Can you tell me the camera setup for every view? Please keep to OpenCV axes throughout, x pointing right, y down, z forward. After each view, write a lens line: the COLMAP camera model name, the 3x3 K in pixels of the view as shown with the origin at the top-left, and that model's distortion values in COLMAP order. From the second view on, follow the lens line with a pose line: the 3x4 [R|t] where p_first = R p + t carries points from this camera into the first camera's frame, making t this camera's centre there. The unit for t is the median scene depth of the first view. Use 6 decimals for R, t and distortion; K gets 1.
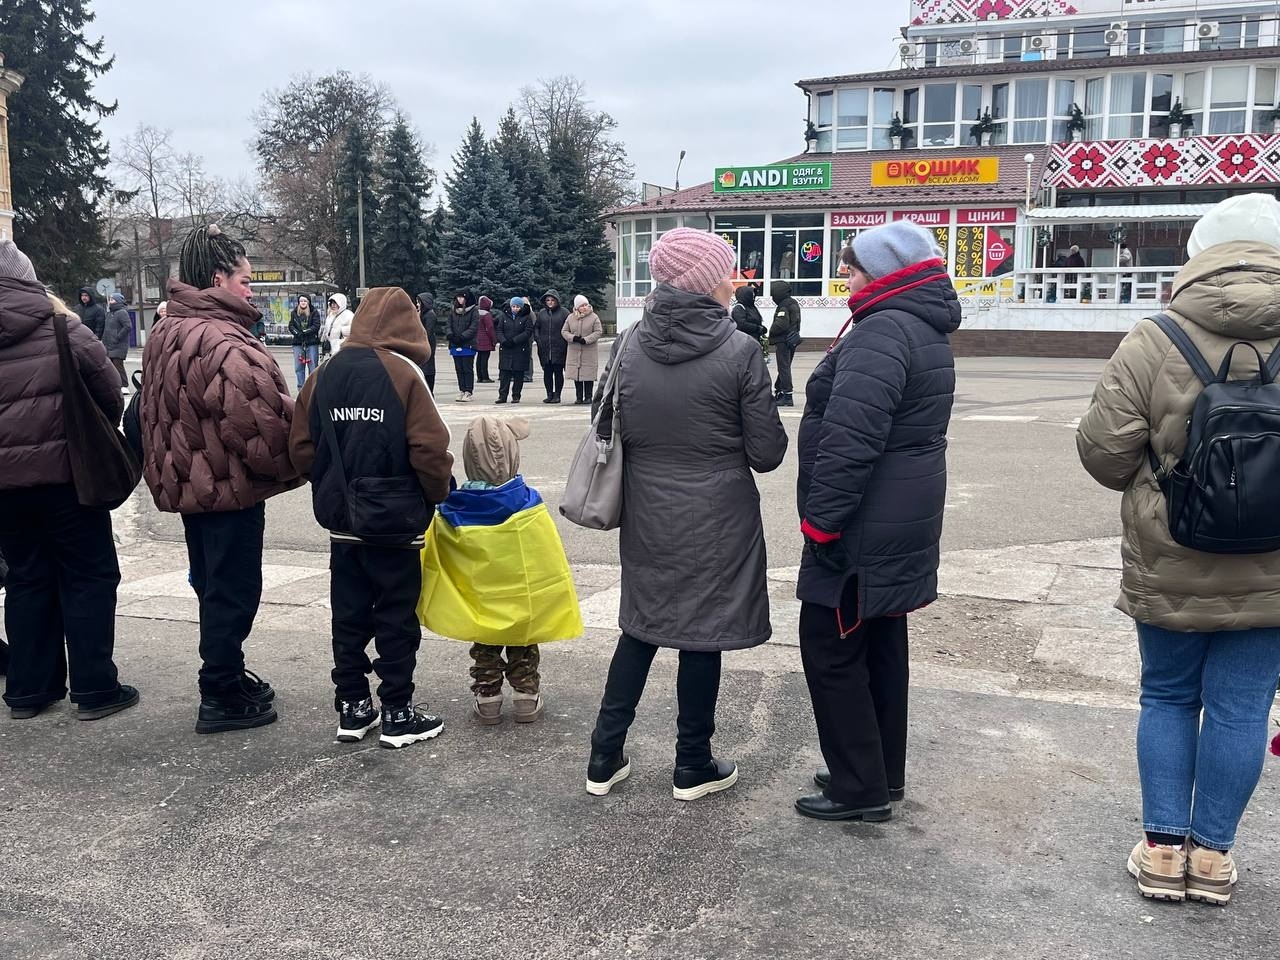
lens RADIAL K [[1309.5, 0, 639.3], [0, 1309.5, 480.2], [0, 0, 1]] dist [0.124383, -0.248511]
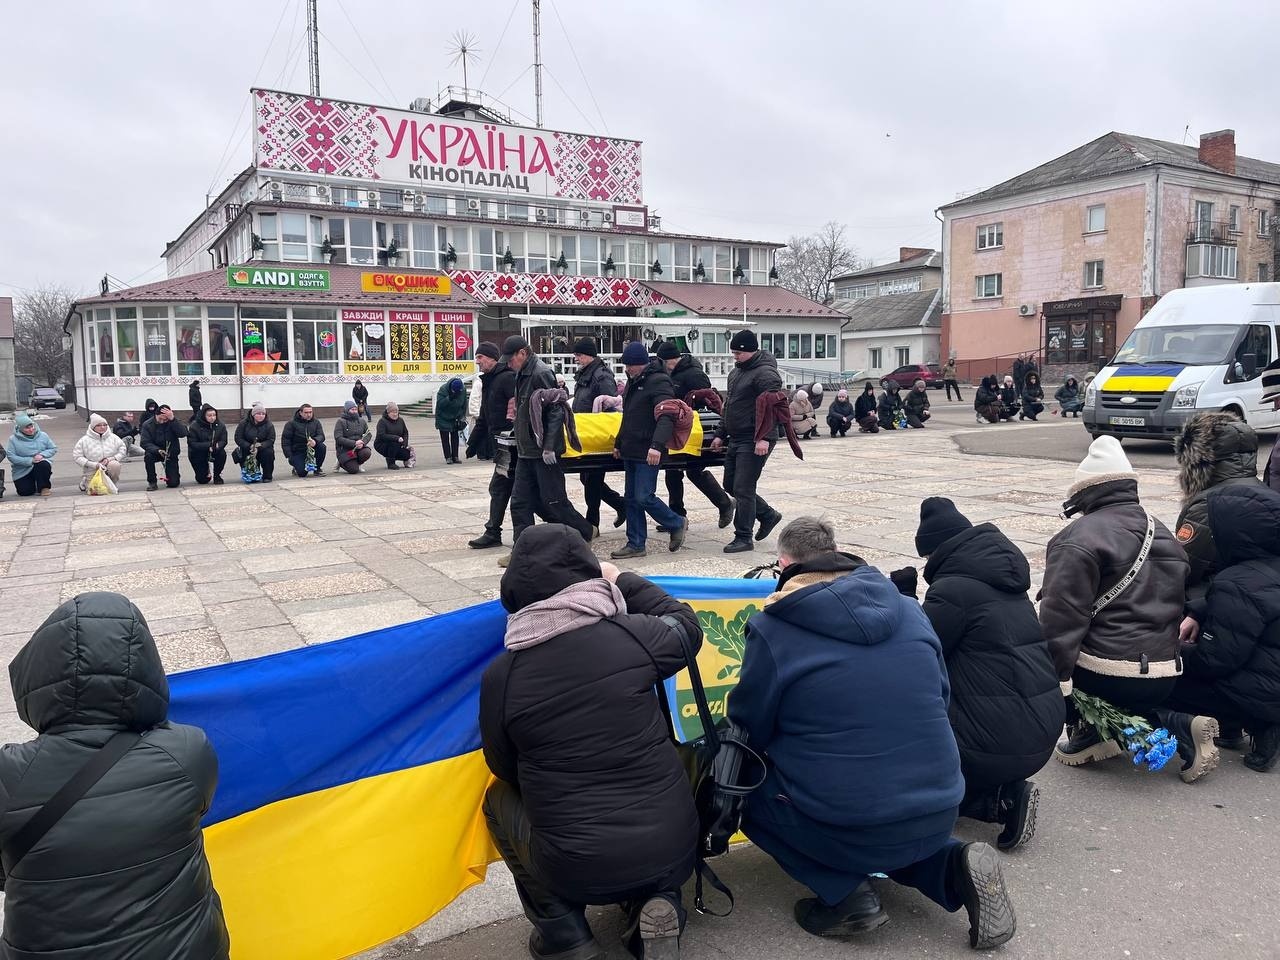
lens RADIAL K [[949.5, 0, 635.7], [0, 949.5, 479.1], [0, 0, 1]] dist [0.060288, -0.083101]
pose [[0.611395, -0.098269, 0.785200, -0.429124], [0.119746, 0.992322, 0.030951, -0.029298], [-0.782213, 0.075101, 0.618468, 0.192864]]
